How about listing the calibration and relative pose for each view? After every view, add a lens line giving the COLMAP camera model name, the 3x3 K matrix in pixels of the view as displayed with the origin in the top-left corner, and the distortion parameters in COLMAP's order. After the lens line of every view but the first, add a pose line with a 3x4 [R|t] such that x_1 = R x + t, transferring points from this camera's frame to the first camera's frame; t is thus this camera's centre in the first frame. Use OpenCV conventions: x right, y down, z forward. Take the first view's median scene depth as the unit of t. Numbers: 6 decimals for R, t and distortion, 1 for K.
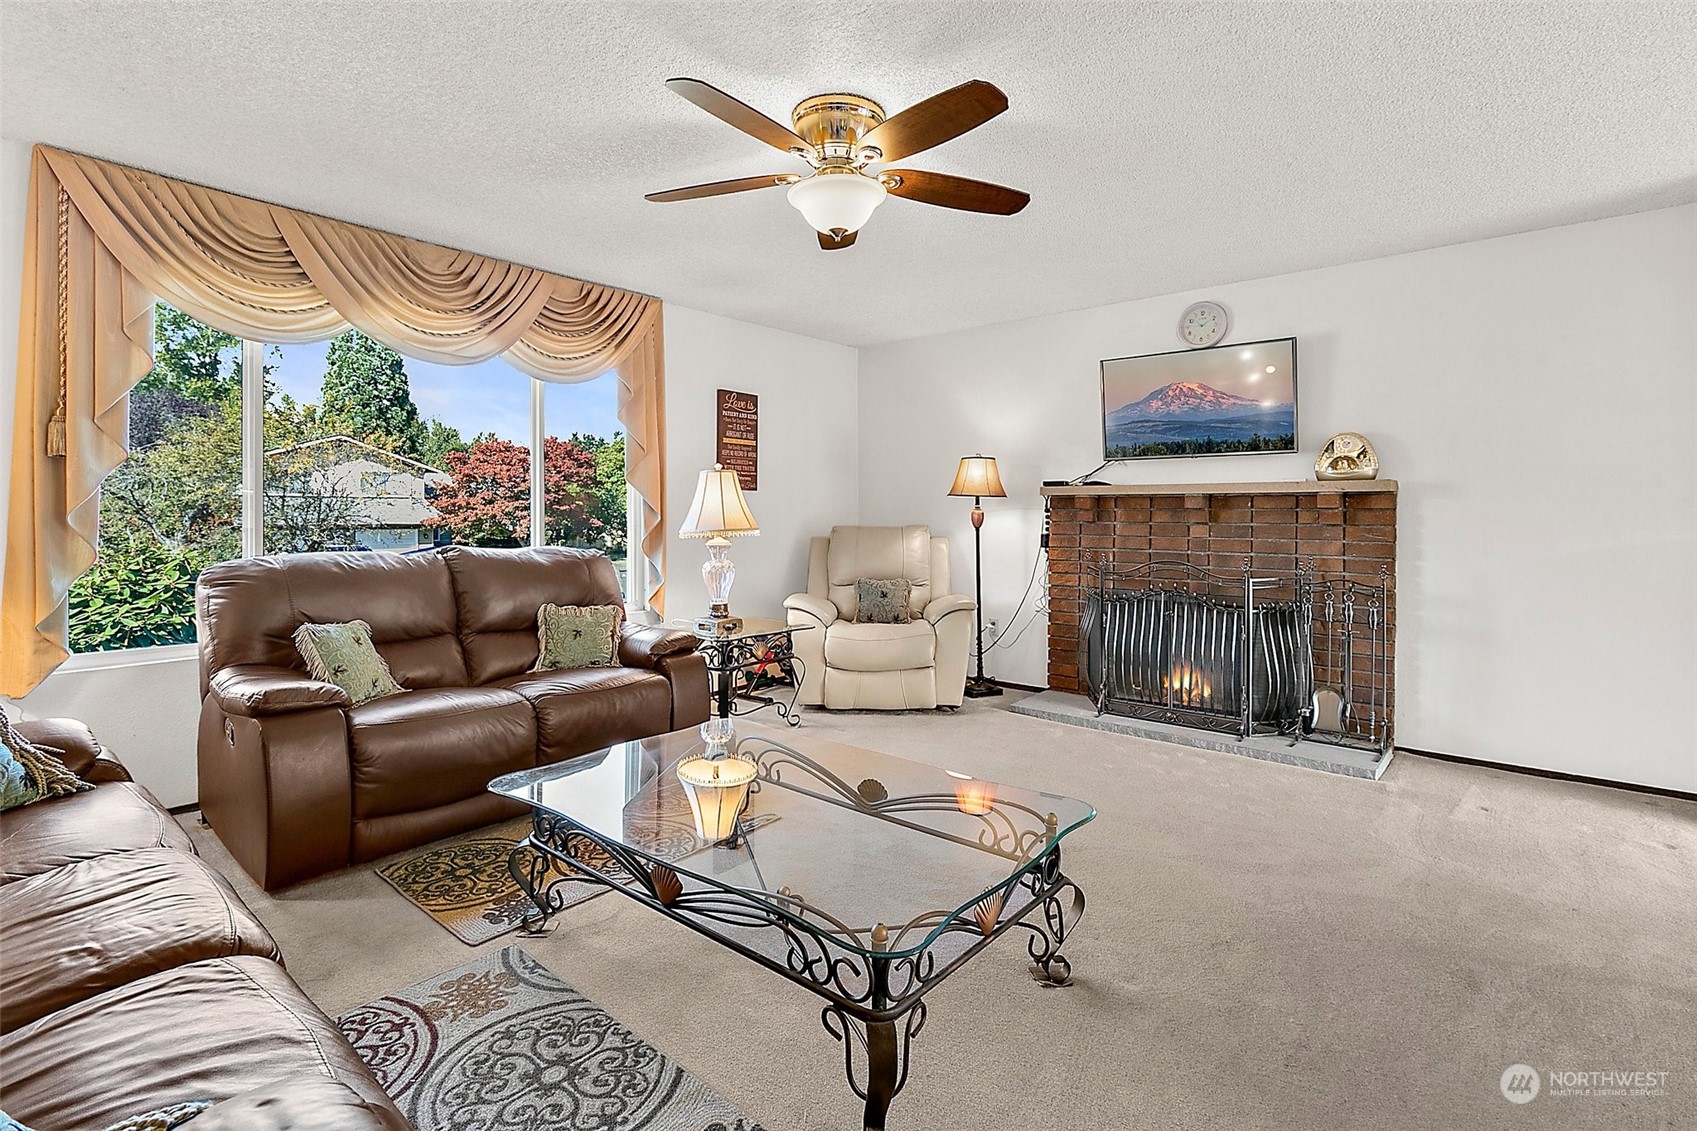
lens RADIAL K [[782.9, 0, 840.3], [0, 782.9, 510.8], [0, 0, 1]] dist [-0.009614, -0.000204]
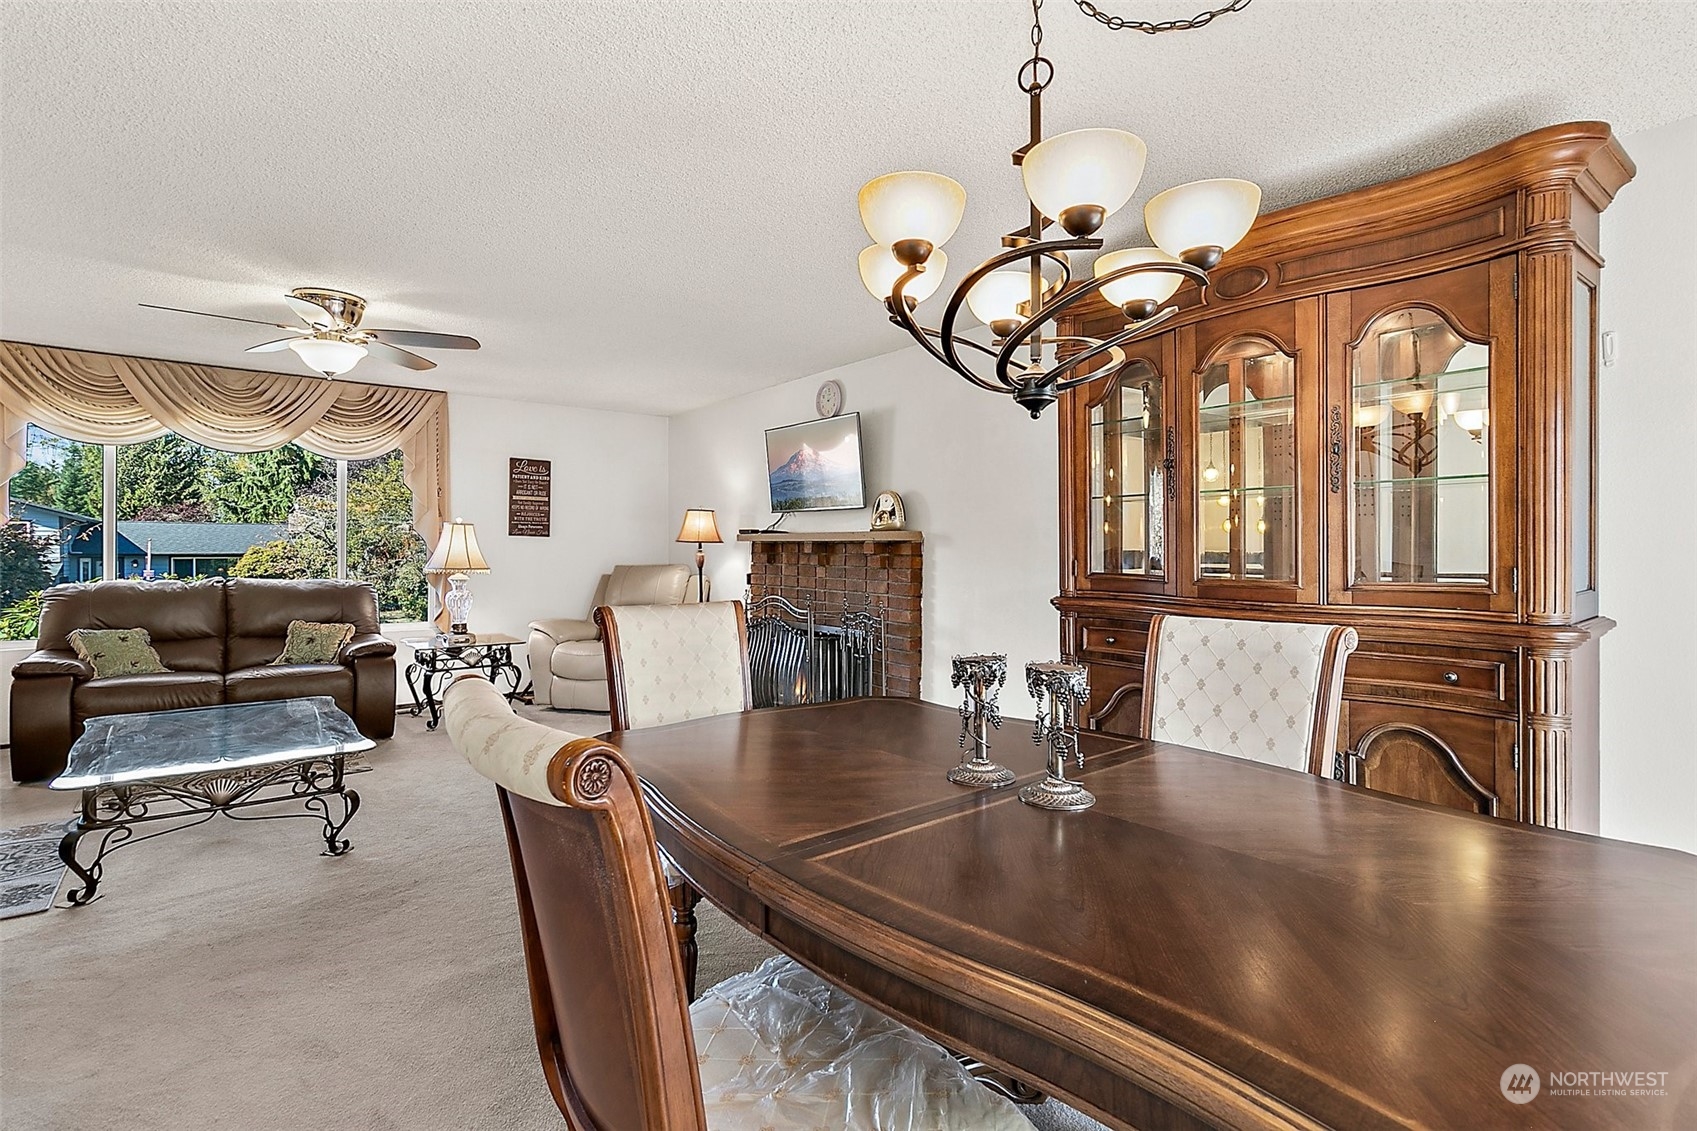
lens RADIAL K [[788.8, 0, 852.4], [0, 788.8, 530.0], [0, 0, 1]] dist [0.000888, 0.000404]
pose [[0.981021, -0.000840, -0.193902, 0.760205], [-0.003777, 0.999718, -0.023440, -0.010658], [0.193867, 0.023727, 0.980741, -0.183906]]
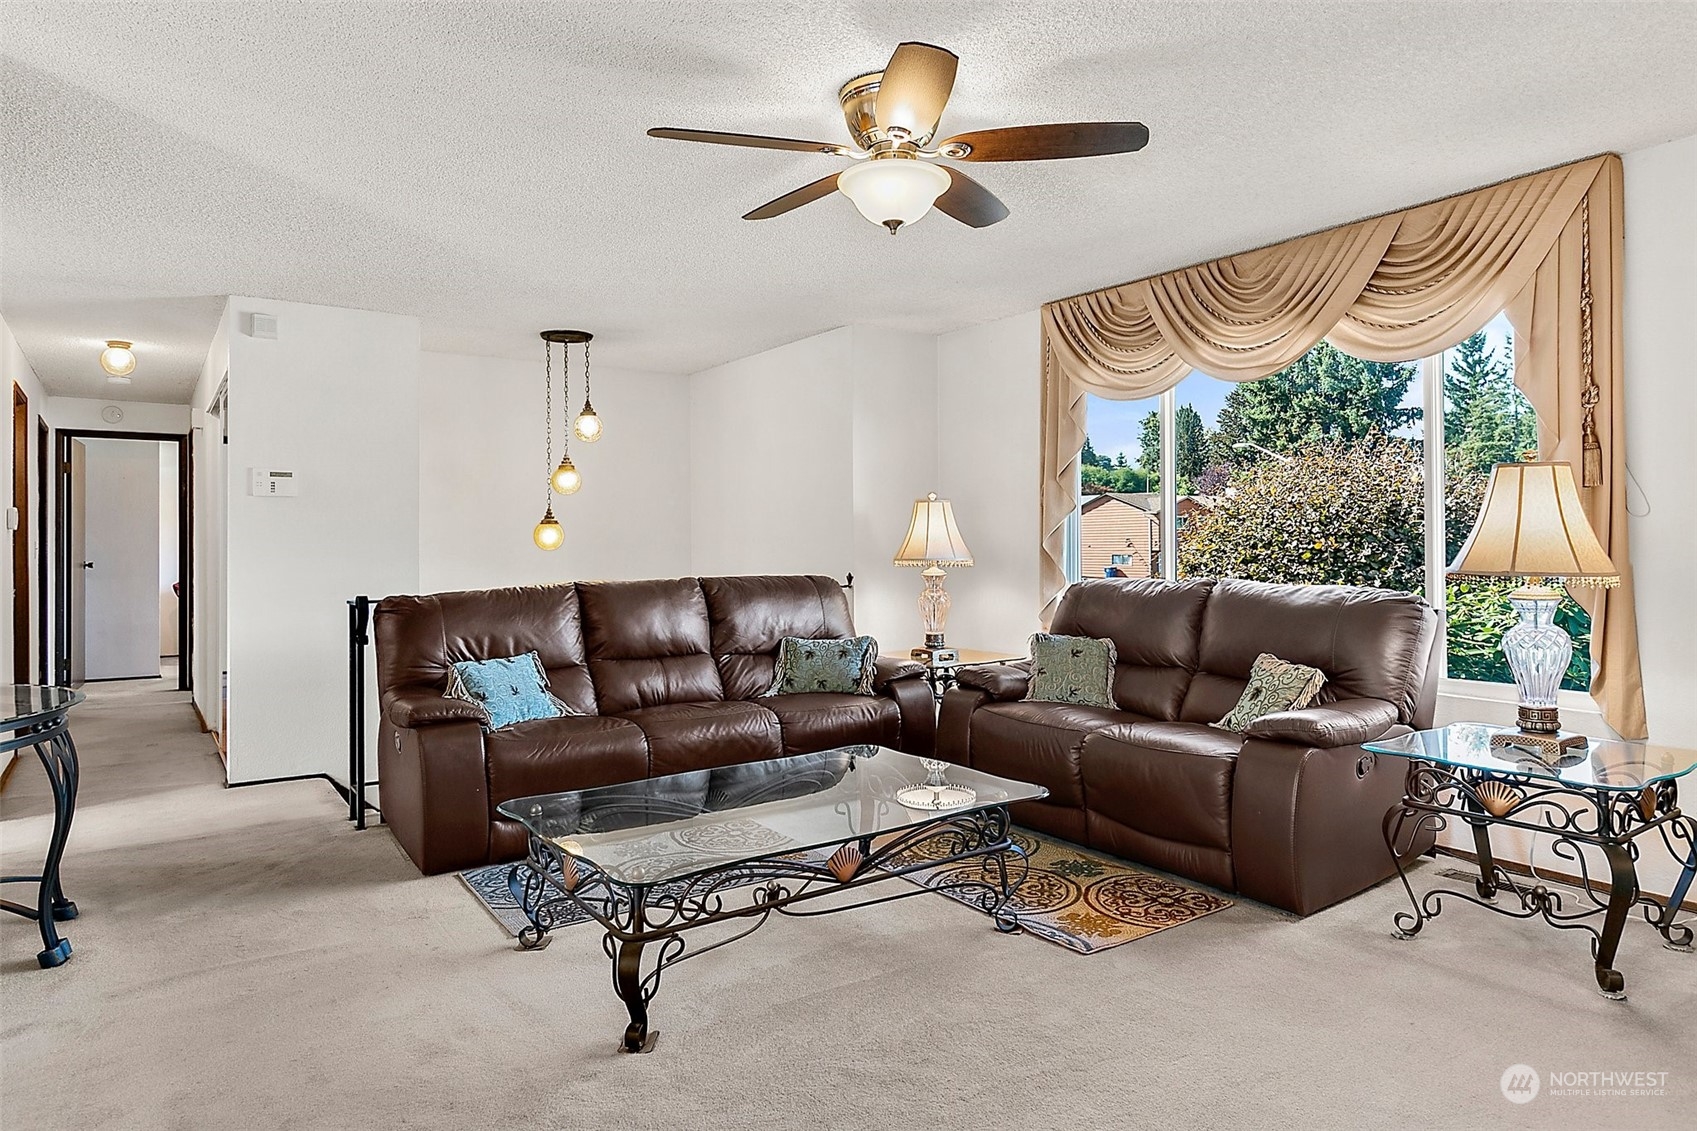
lens RADIAL K [[995.5, 0, 848.5], [0, 995.5, 565.5], [0, 0, 1]] dist [0.049287, 0.000509]
pose [[-0.247043, 0.024027, -0.968707, 0.648902], [0.007286, 0.999710, 0.022938, 0.000304], [0.968977, -0.001391, -0.247147, 0.701230]]
